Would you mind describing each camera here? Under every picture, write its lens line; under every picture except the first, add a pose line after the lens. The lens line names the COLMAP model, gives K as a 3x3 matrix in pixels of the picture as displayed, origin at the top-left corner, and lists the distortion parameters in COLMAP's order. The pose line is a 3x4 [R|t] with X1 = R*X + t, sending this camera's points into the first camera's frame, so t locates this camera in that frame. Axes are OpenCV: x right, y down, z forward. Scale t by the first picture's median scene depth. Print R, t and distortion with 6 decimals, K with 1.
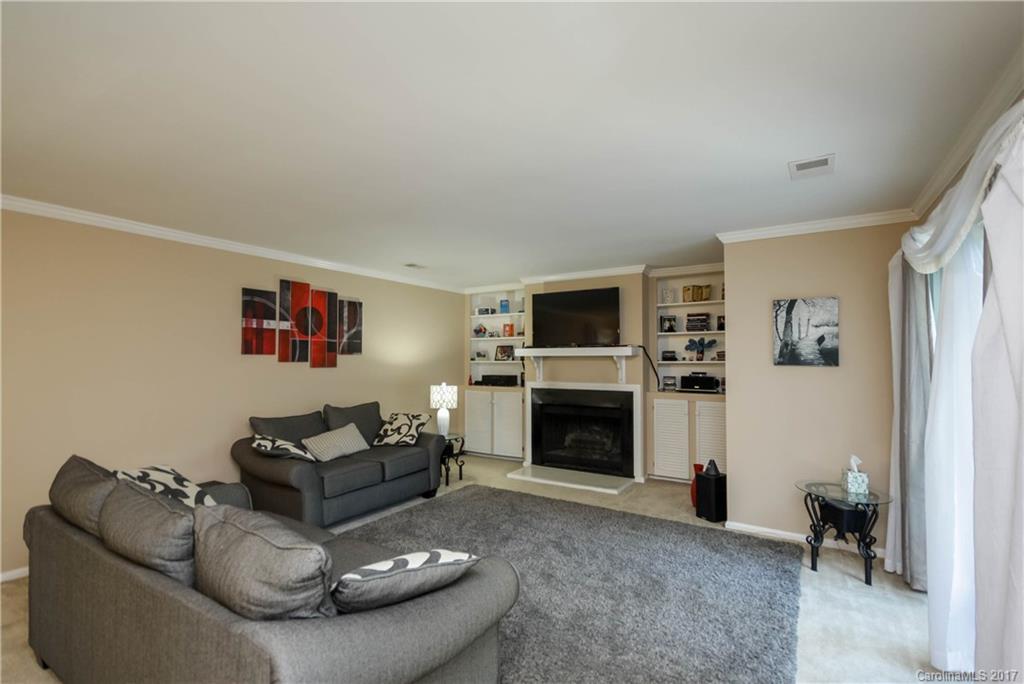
lens RADIAL K [[467.9, 0, 512.0], [0, 467.9, 342.0], [0, 0, 1]] dist [0.015255, 0.000166]
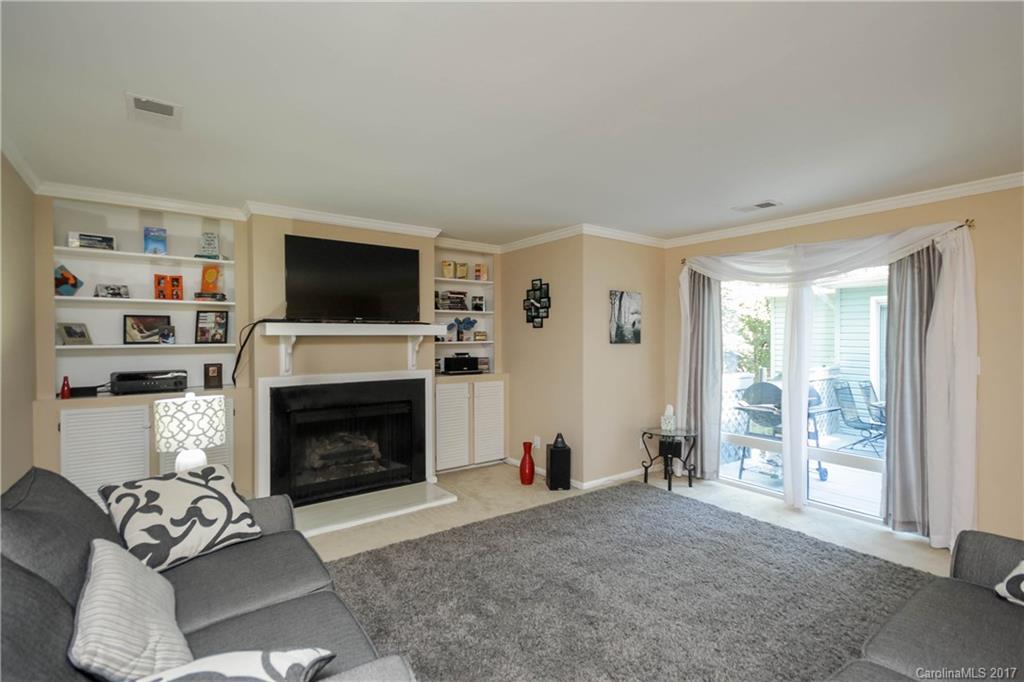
lens RADIAL K [[478.8, 0, 512.0], [0, 478.8, 341.0], [0, 0, 1]] dist [0.015194, 0.000238]
pose [[0.365895, -0.005700, 0.930639, -0.485720], [-0.029174, 0.999420, 0.017591, 0.019803], [-0.930199, -0.033587, 0.365516, 0.549759]]
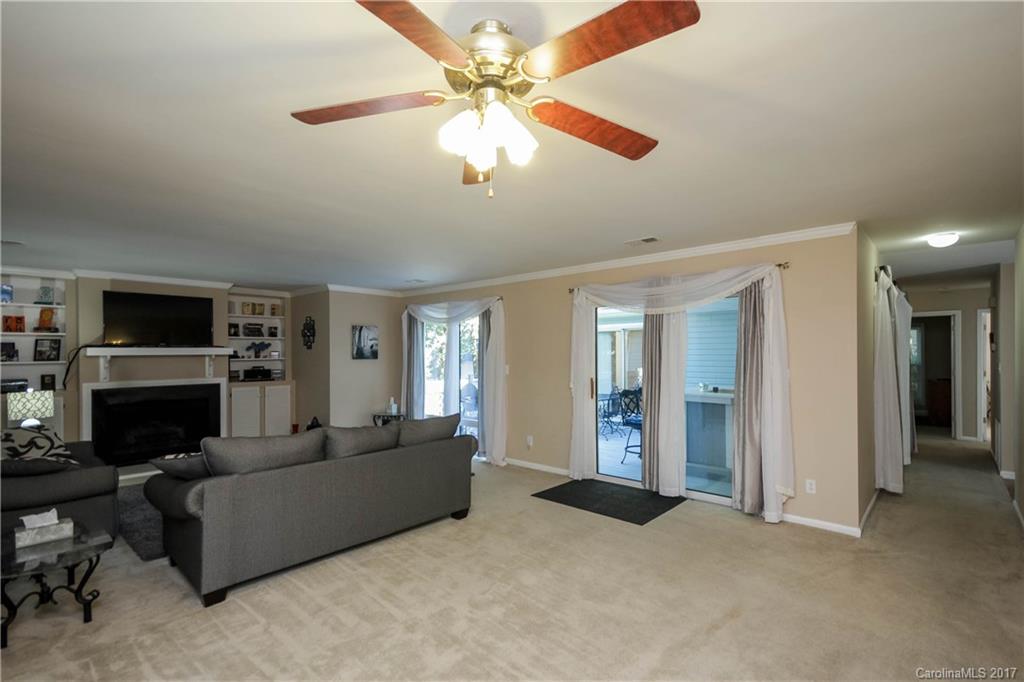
lens RADIAL K [[468.6, 0, 509.9], [0, 468.6, 350.8], [0, 0, 1]] dist [0.053387, -0.024064]
pose [[0.180097, 0.004681, 0.983638, -0.856733], [-0.026842, 0.999640, 0.000157, -0.001697], [-0.983283, -0.026431, 0.180158, 0.015401]]
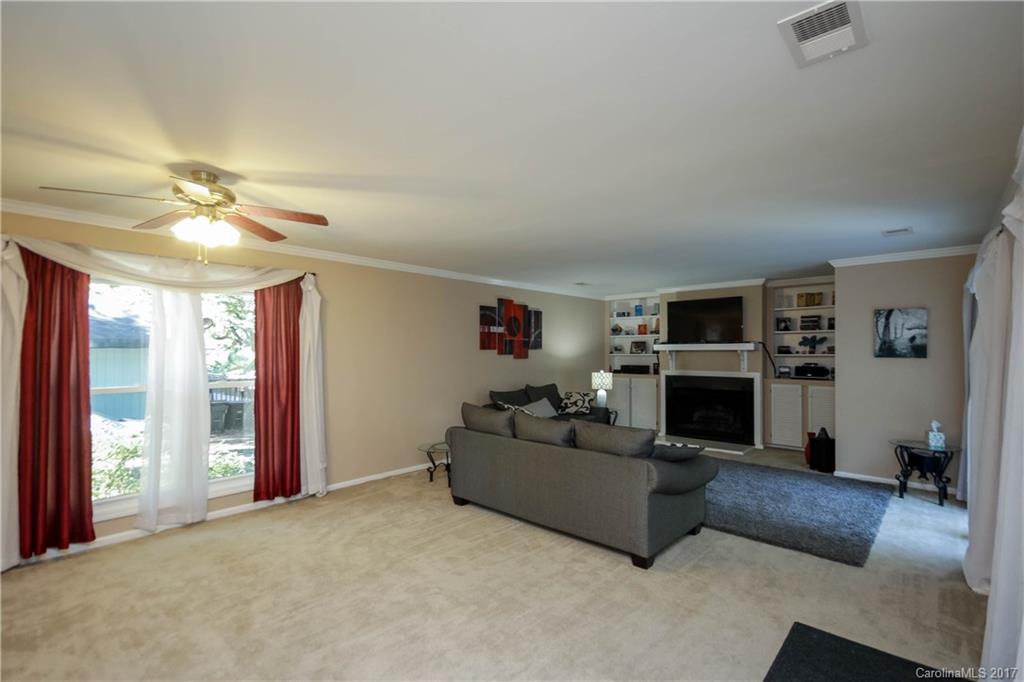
lens RADIAL K [[466.3, 0, 516.5], [0, 466.3, 347.3], [0, 0, 1]] dist [0.019736, 0.000000]
pose [[0.986093, -0.002443, -0.166175, -0.168567], [0.006961, 0.999622, 0.026608, -0.016527], [0.166047, -0.027395, 0.985737, -0.366311]]
